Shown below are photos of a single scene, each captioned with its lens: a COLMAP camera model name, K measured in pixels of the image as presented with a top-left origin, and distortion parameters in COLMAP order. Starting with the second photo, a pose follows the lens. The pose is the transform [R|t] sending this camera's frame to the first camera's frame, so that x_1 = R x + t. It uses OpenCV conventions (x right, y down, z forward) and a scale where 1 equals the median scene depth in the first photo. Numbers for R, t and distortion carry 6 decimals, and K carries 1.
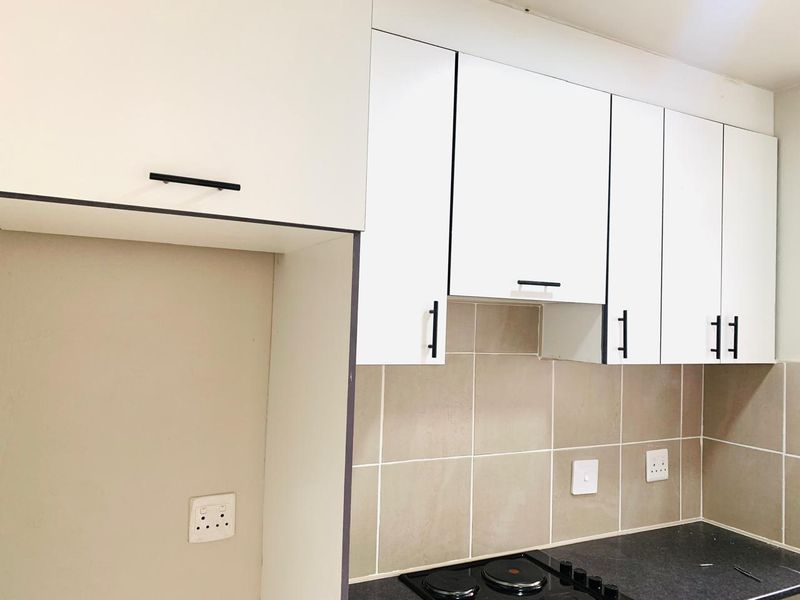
lens RADIAL K [[619.8, 0, 395.8], [0, 619.8, 293.5], [0, 0, 1]] dist [0.038802, -0.044915]
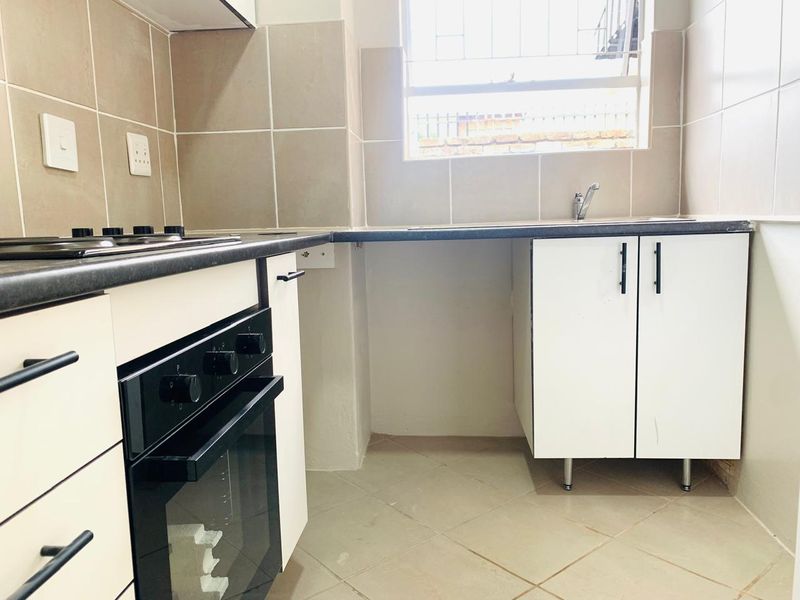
lens RADIAL K [[619.8, 0, 404.5], [0, 619.8, 295.8], [0, 0, 1]] dist [0.038802, -0.044915]
pose [[0.536730, -0.156373, 0.829137, -0.073798], [0.007780, 0.983552, 0.180458, 0.351780], [-0.843718, -0.090407, 0.529118, 0.350796]]
